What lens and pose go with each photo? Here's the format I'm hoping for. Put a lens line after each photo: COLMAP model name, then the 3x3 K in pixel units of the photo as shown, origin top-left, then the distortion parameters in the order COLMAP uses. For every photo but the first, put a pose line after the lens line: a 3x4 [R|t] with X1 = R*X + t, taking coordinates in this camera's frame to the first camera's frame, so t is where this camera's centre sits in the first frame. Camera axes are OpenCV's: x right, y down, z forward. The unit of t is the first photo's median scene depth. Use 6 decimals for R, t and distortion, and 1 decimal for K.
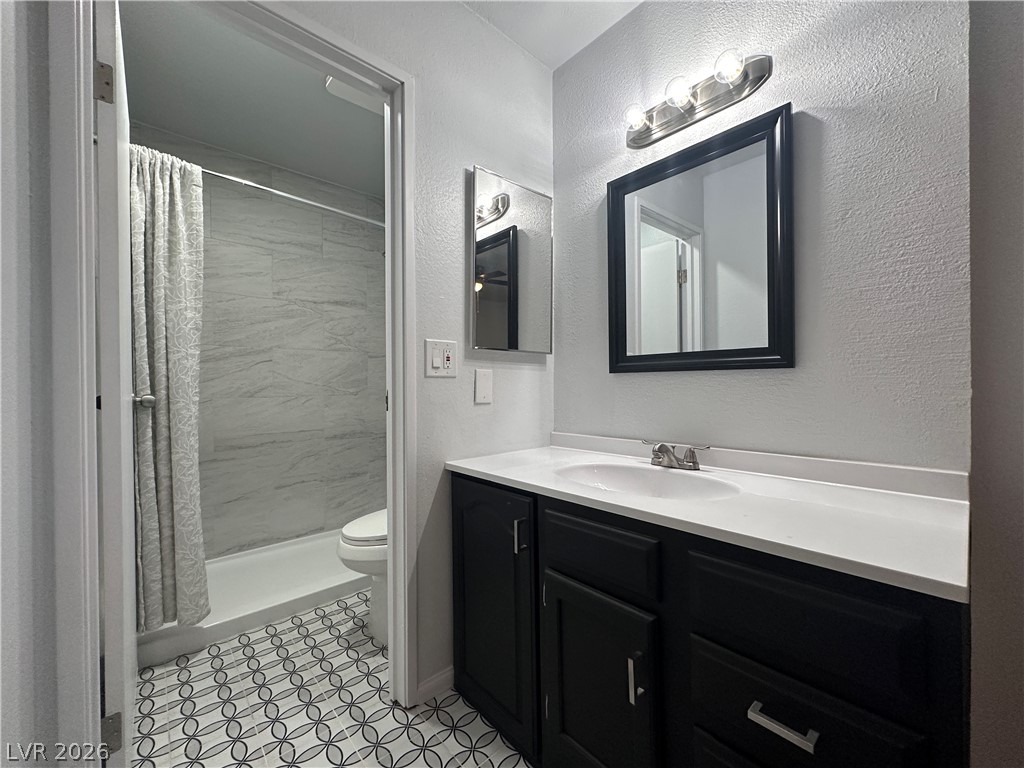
lens RADIAL K [[407.3, 0, 512.3], [0, 407.3, 385.7], [0, 0, 1]] dist [-0.001729, 0.000646]
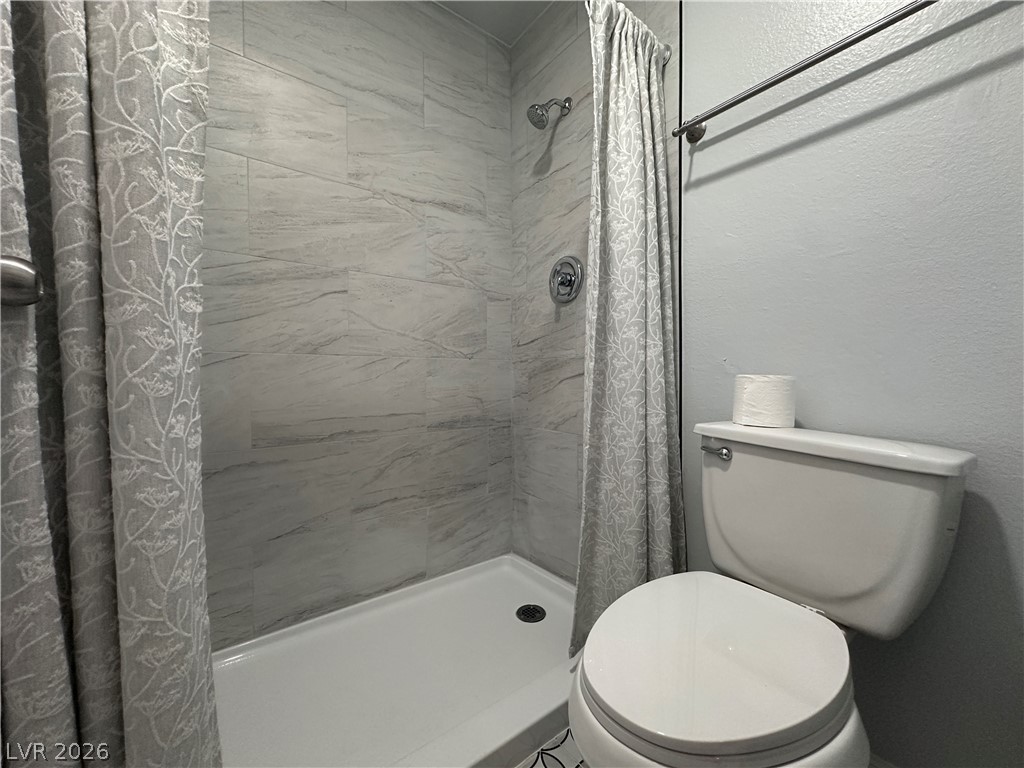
lens RADIAL K [[407.3, 0, 512.3], [0, 407.3, 384.7], [0, 0, 1]] dist [-0.001729, 0.000646]
pose [[0.997067, 0.005045, -0.076363, -0.310541], [-0.003927, 0.999883, 0.014781, 0.060656], [0.076429, -0.014437, 0.996971, 0.437556]]
